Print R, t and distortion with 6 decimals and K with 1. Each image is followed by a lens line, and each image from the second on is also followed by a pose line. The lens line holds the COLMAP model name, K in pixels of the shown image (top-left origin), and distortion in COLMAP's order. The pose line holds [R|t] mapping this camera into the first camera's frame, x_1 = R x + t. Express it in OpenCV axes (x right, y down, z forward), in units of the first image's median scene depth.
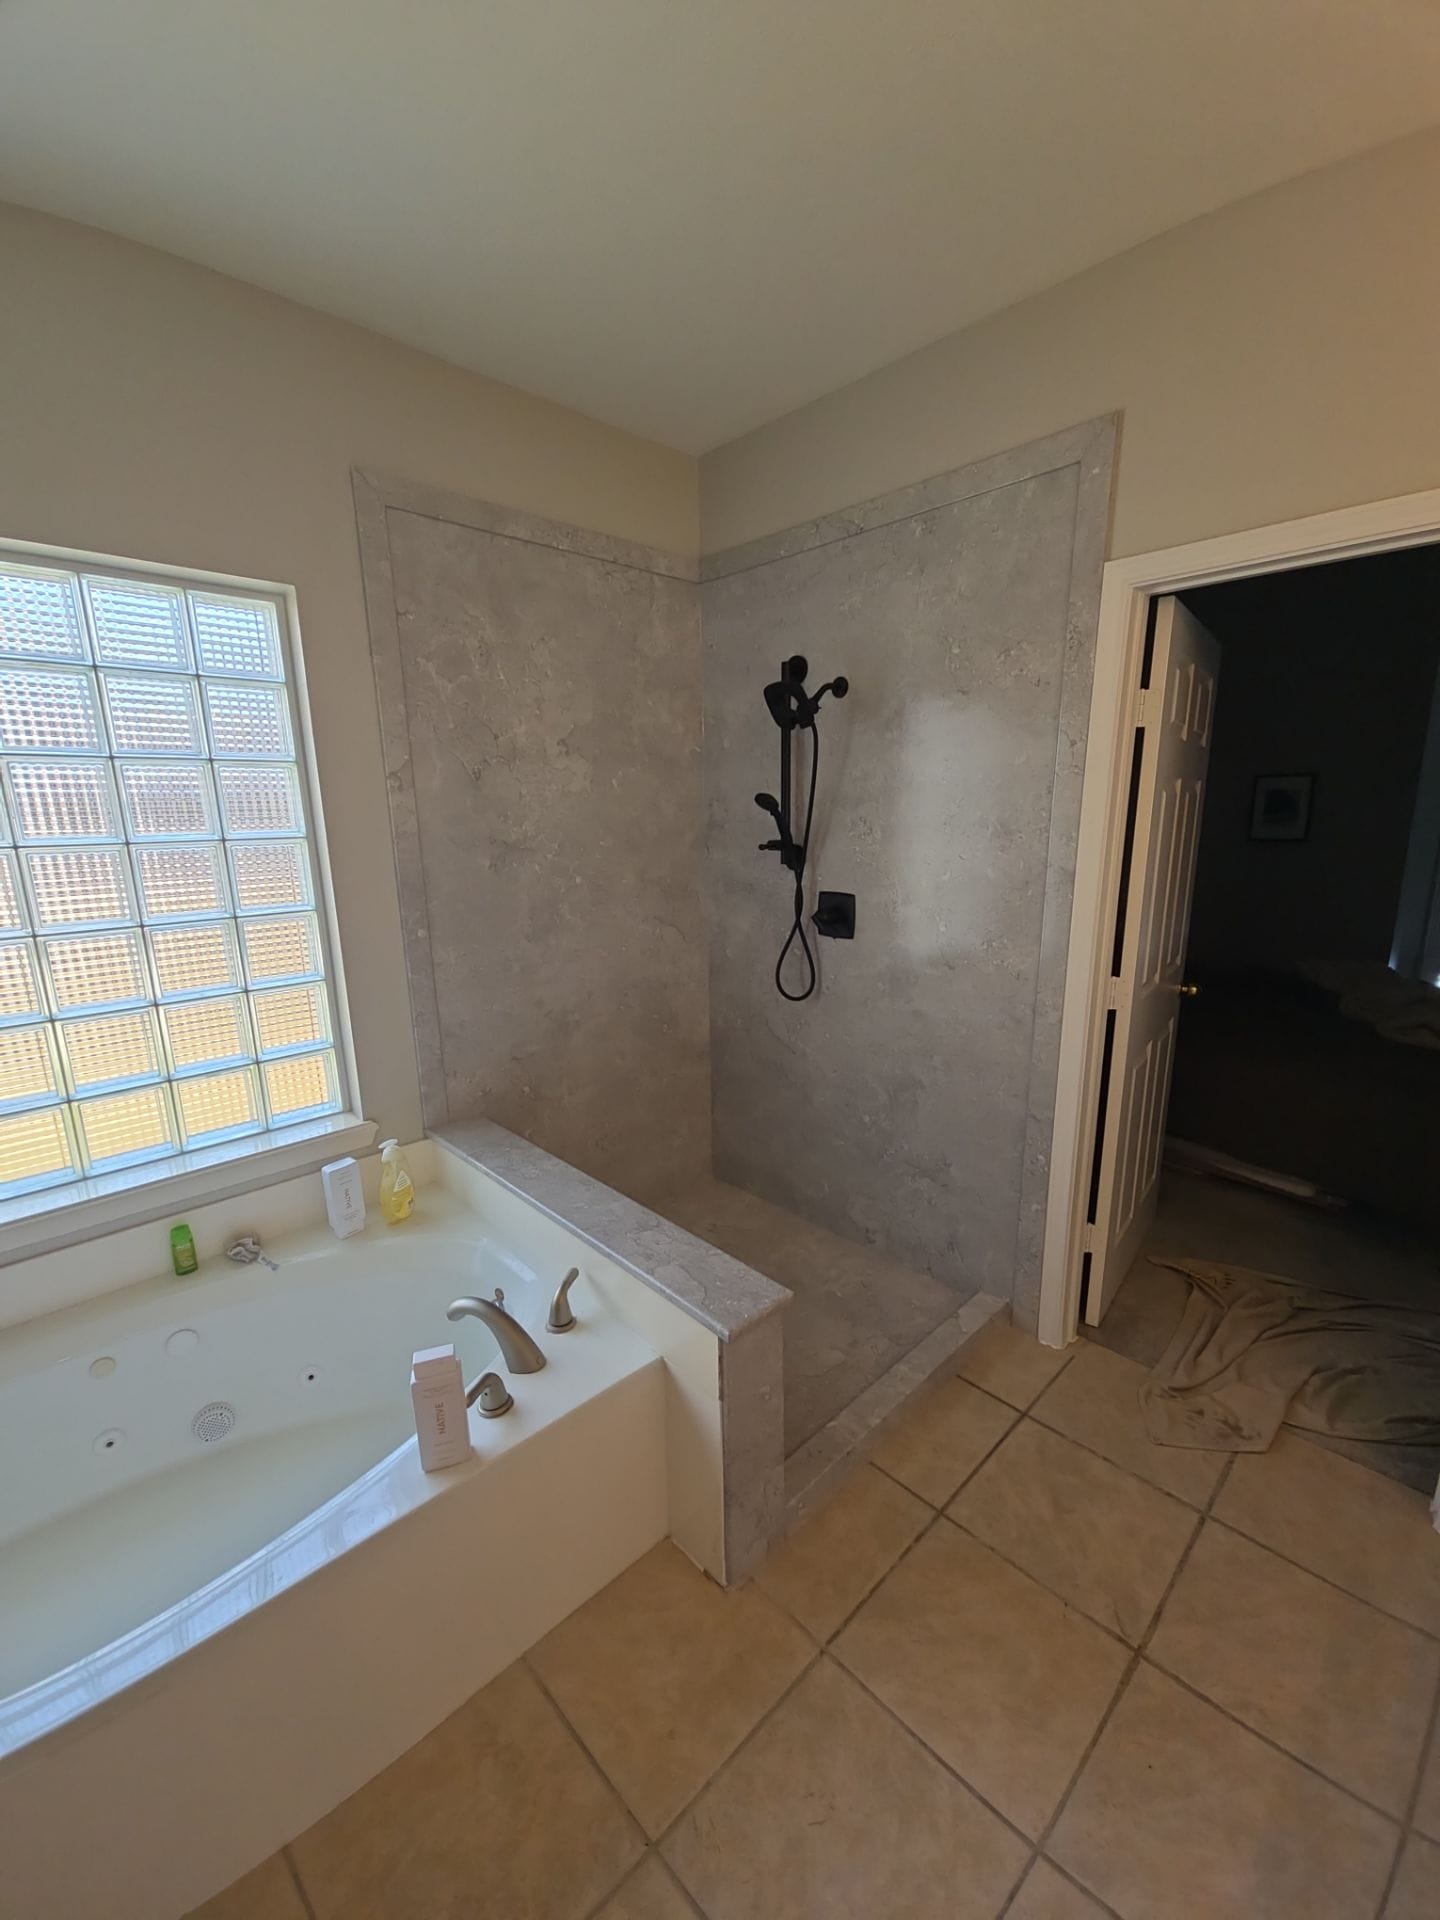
lens RADIAL K [[773.1, 0, 730.3], [0, 773.1, 971.0], [0, 0, 1]] dist [0.003283, -0.001622]
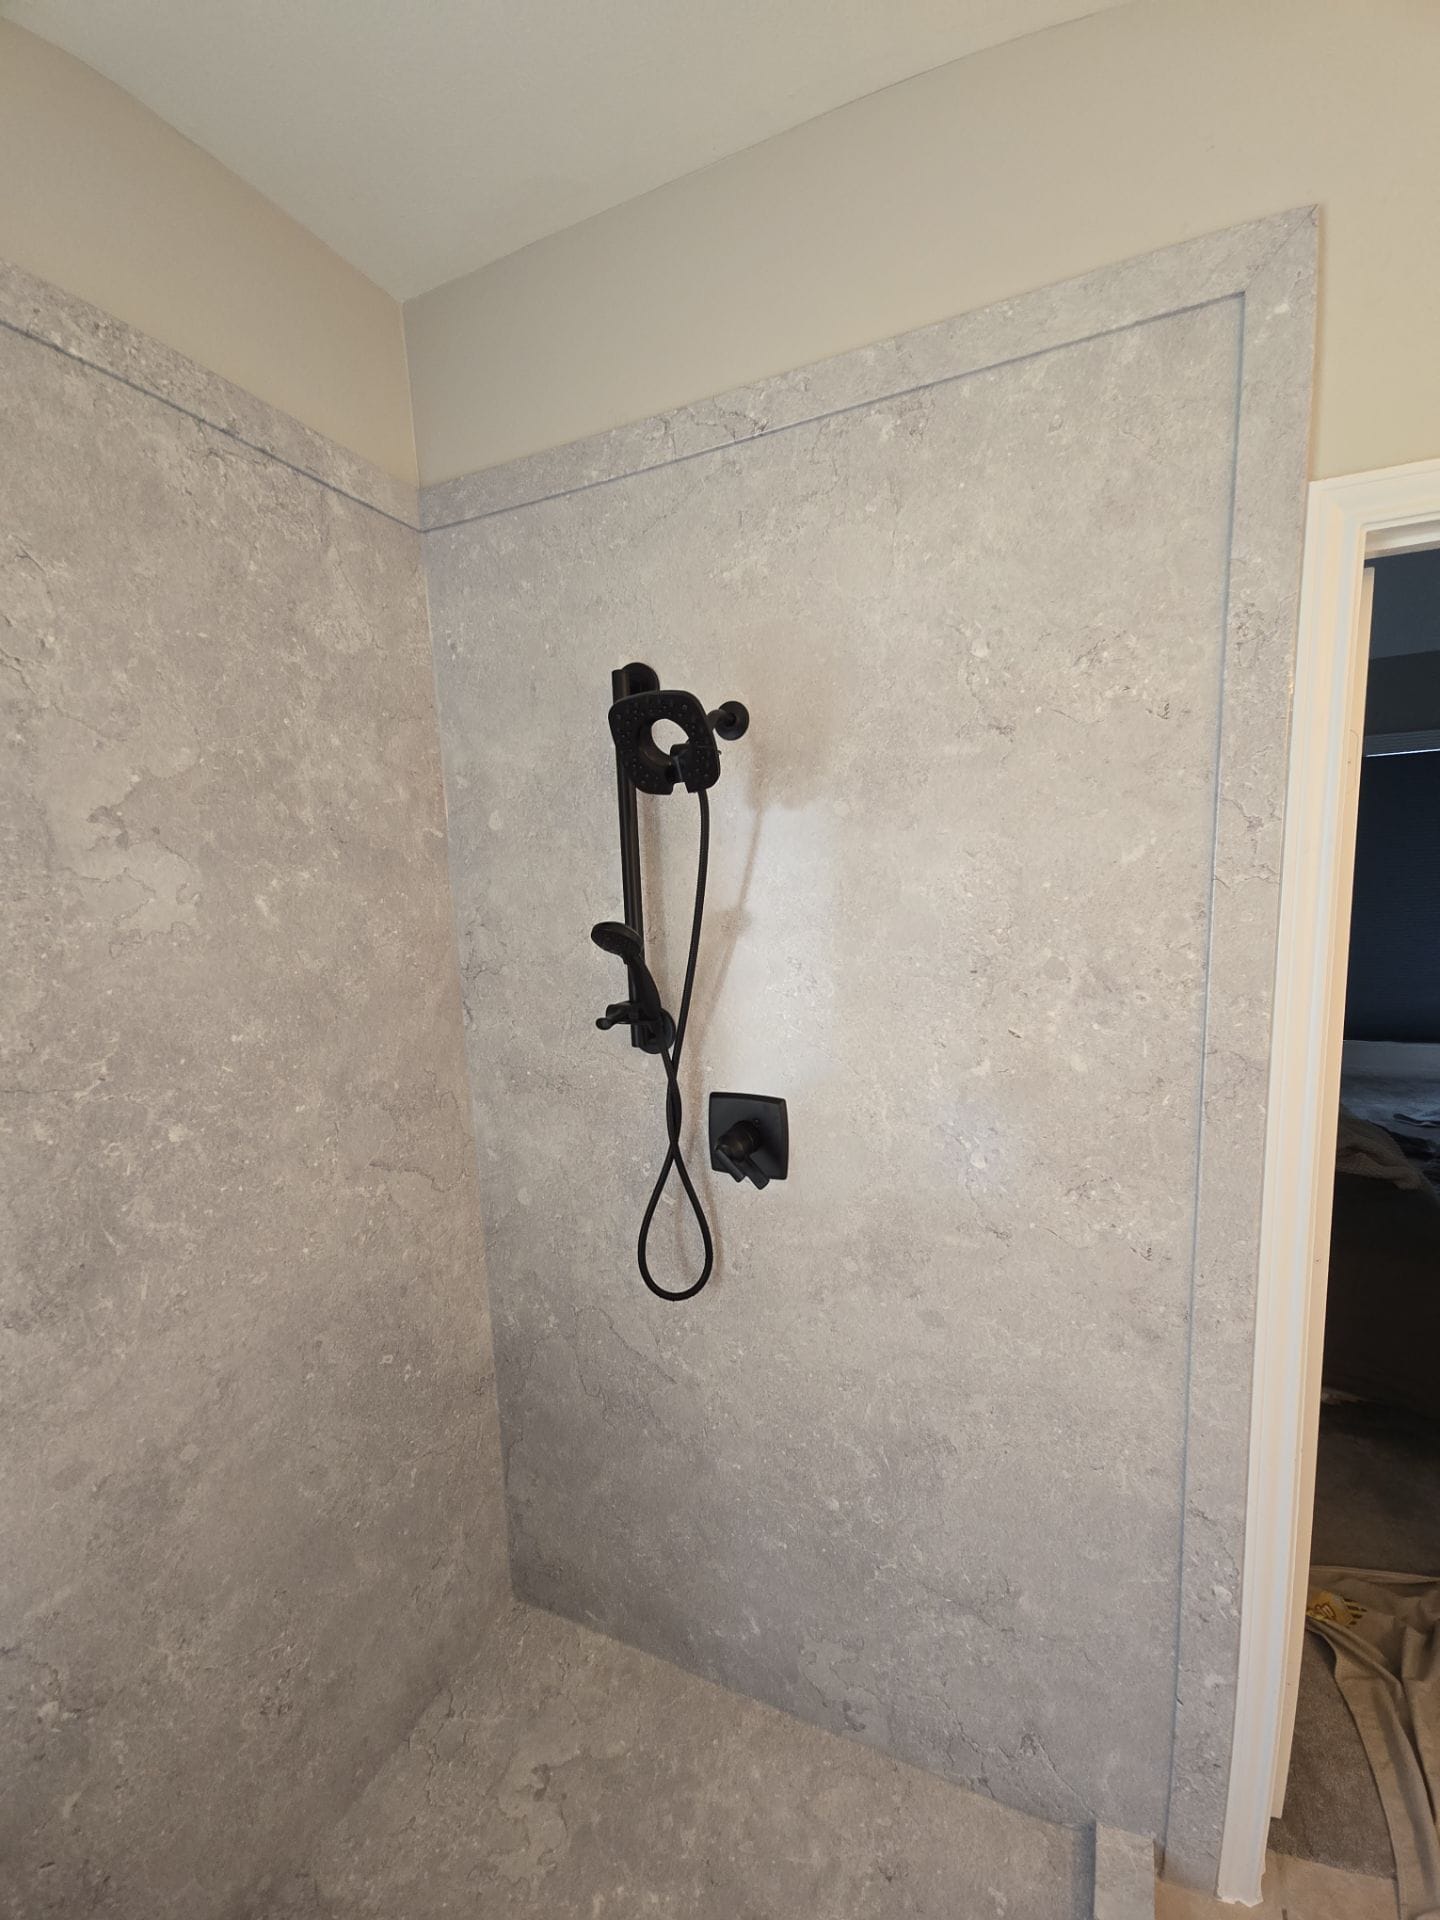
lens RADIAL K [[773.1, 0, 729.0], [0, 773.1, 986.6], [0, 0, 1]] dist [0.003283, -0.001622]
pose [[0.929227, -0.068653, 0.363075, -0.065374], [0.099265, 0.992849, -0.066316, -0.144387], [-0.355926, 0.097663, 0.929397, 0.506067]]
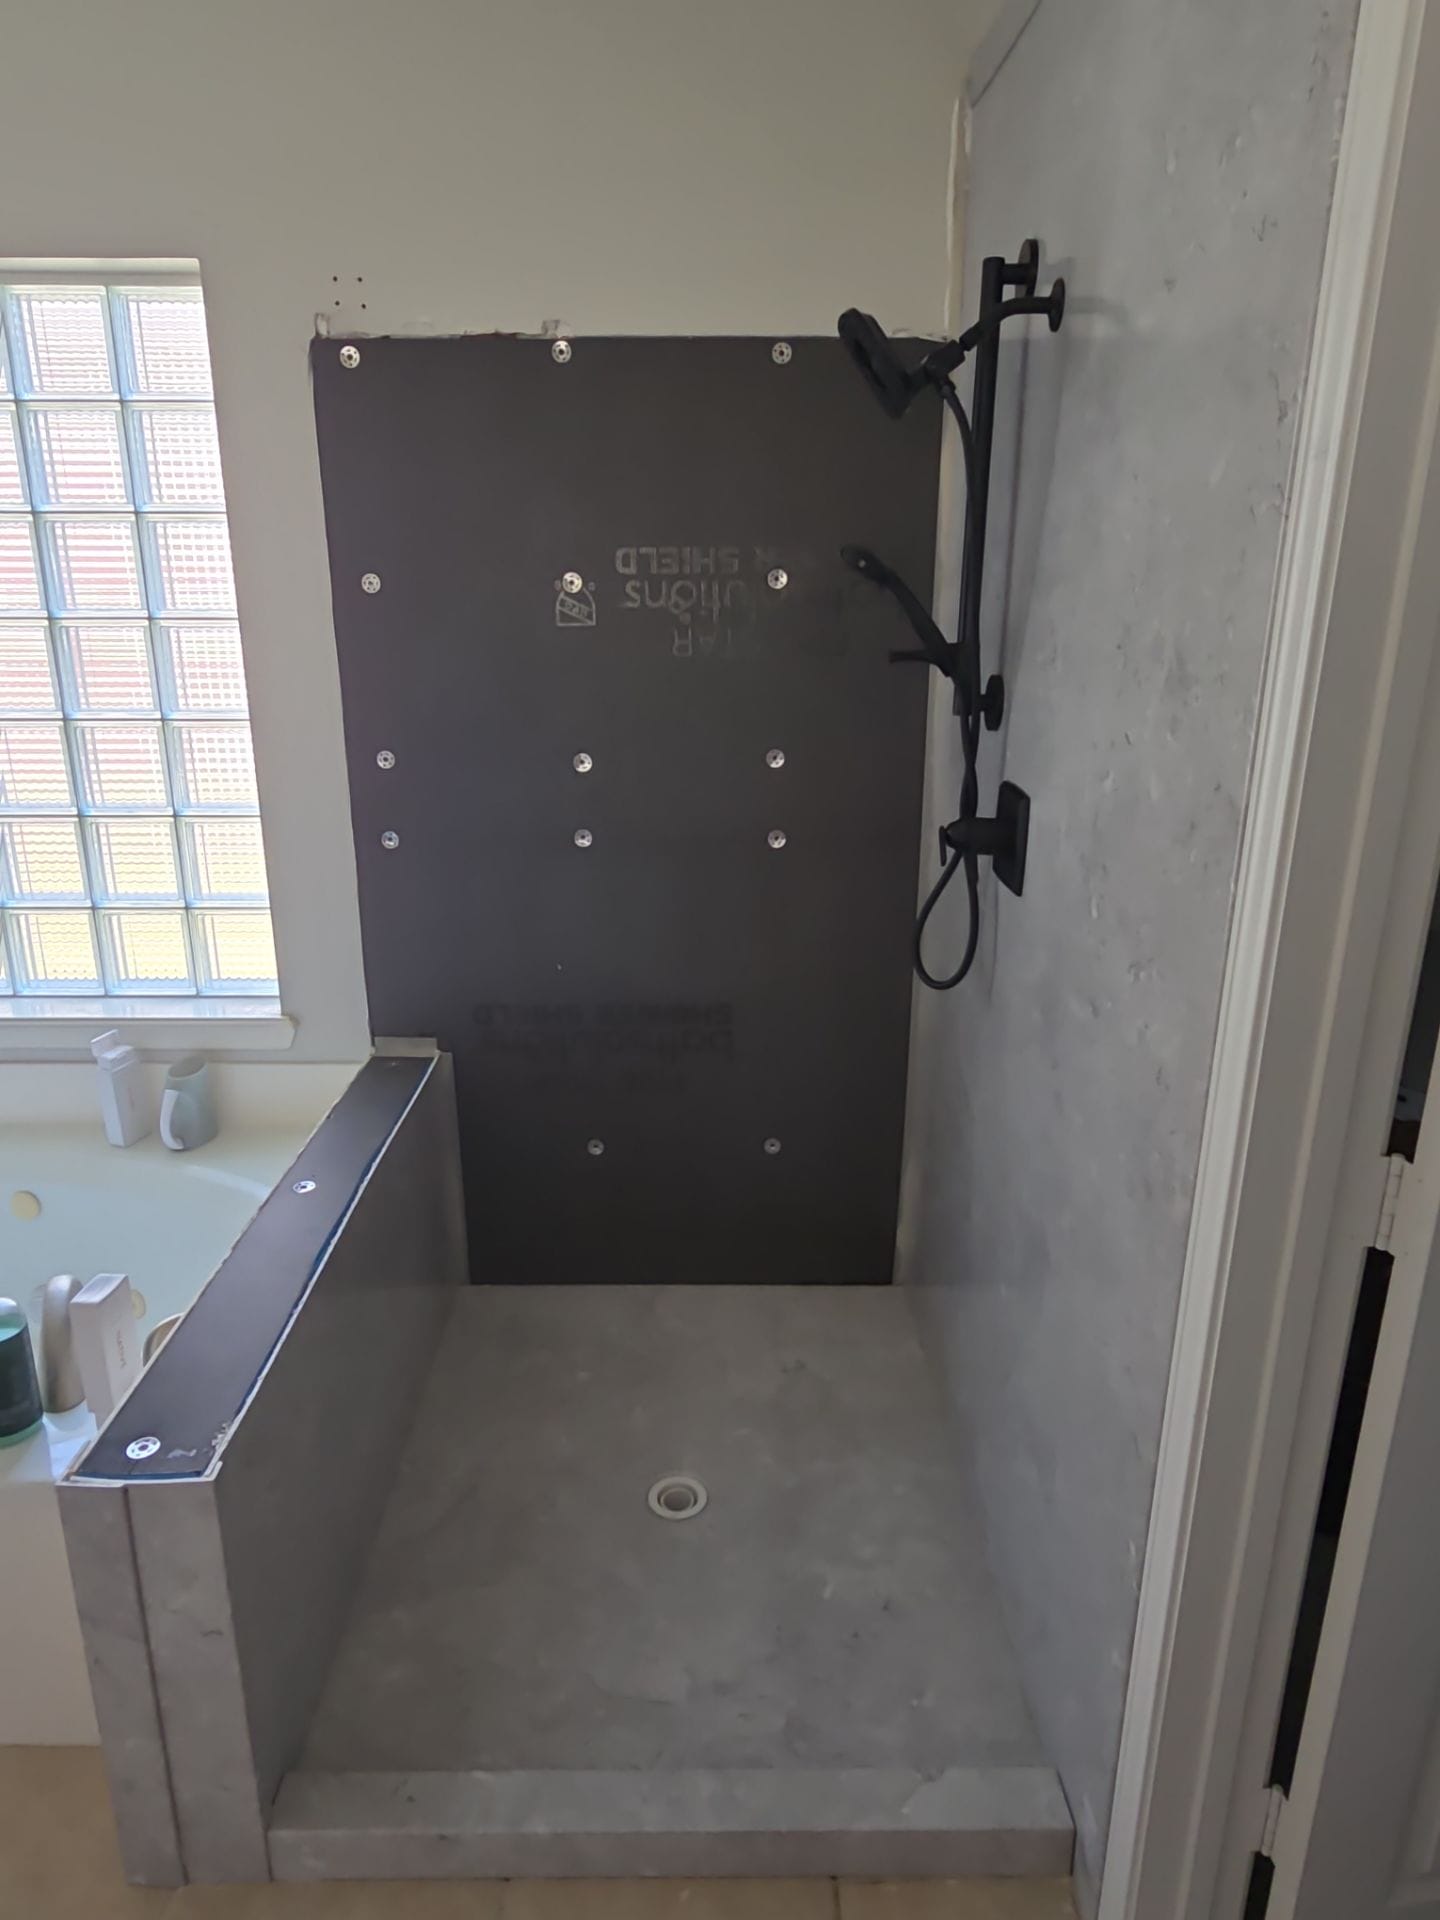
lens RADIAL K [[1241.4, 0, 712.4], [0, 1241.4, 953.1], [0, 0, 1]] dist [-0.006813, -0.001271]
pose [[0.727192, 0.217395, -0.651100, 0.505863], [-0.152152, 0.975979, 0.155935, -0.094772], [0.669359, -0.014328, 0.742801, 0.356365]]
